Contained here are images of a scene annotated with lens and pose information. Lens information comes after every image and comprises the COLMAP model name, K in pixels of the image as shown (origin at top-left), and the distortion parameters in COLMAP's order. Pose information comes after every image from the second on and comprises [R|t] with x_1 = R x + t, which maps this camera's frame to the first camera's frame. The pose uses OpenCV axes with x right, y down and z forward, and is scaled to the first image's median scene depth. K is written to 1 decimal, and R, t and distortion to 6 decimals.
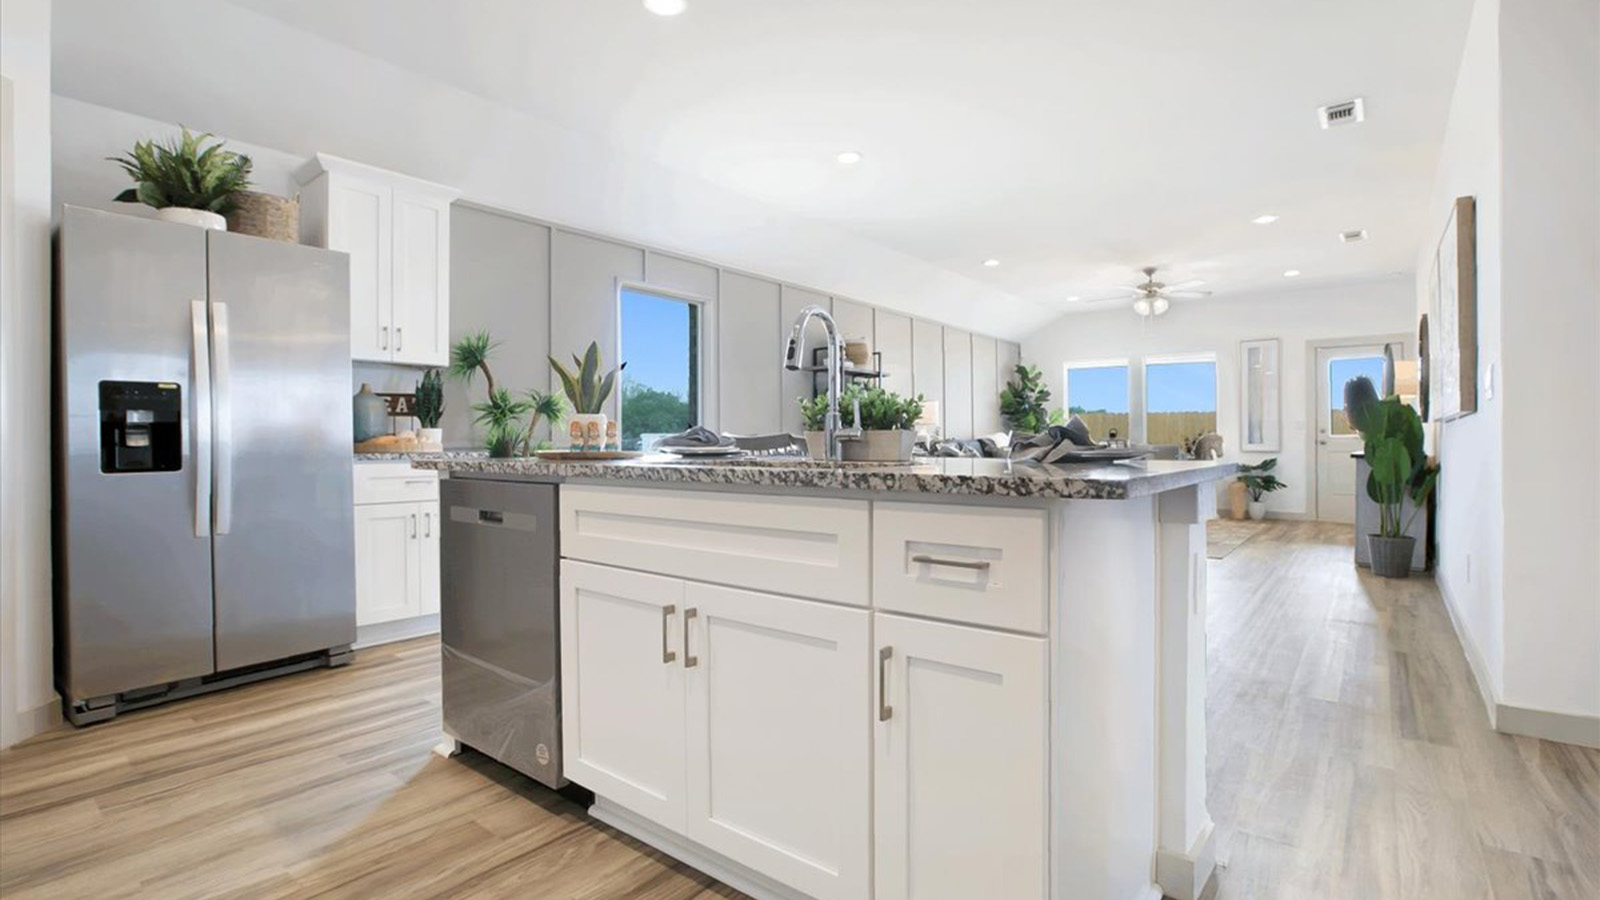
lens RADIAL K [[753.1, 0, 801.1], [0, 753.1, 448.5], [0, 0, 1]] dist [-0.037342, 0.004039]
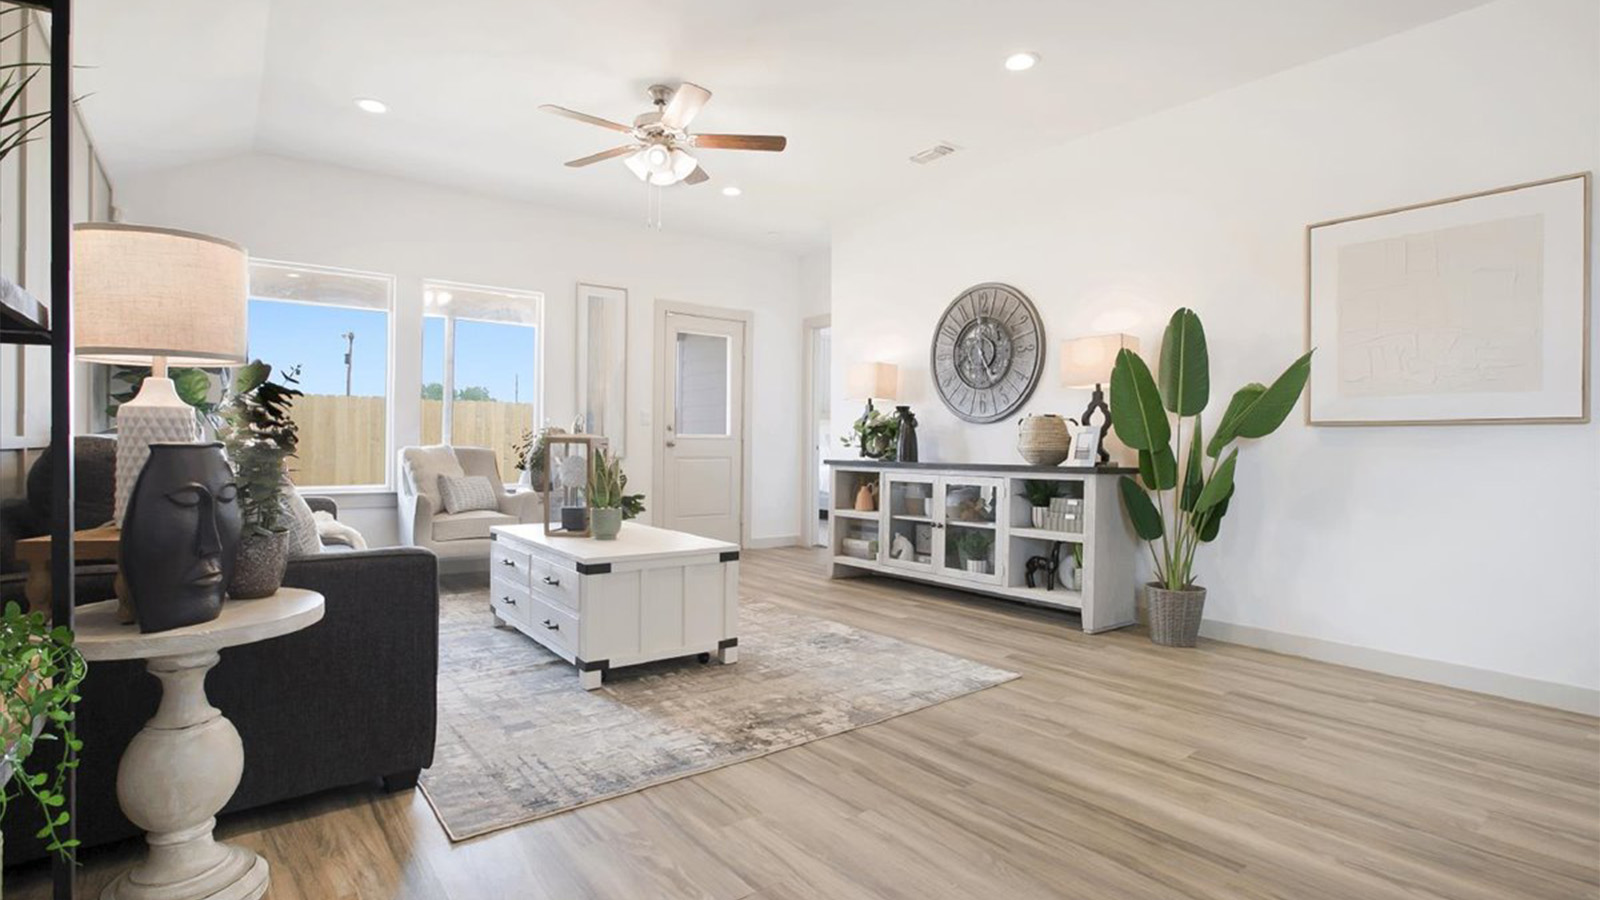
lens RADIAL K [[753.1, 0, 799.1], [0, 753.1, 448.7], [0, 0, 1]] dist [-0.037342, 0.004039]
pose [[0.245416, -0.001674, 0.969416, 0.018097], [0.004356, 0.999990, 0.000624, -0.003408], [-0.969408, 0.004069, 0.245421, 0.667561]]
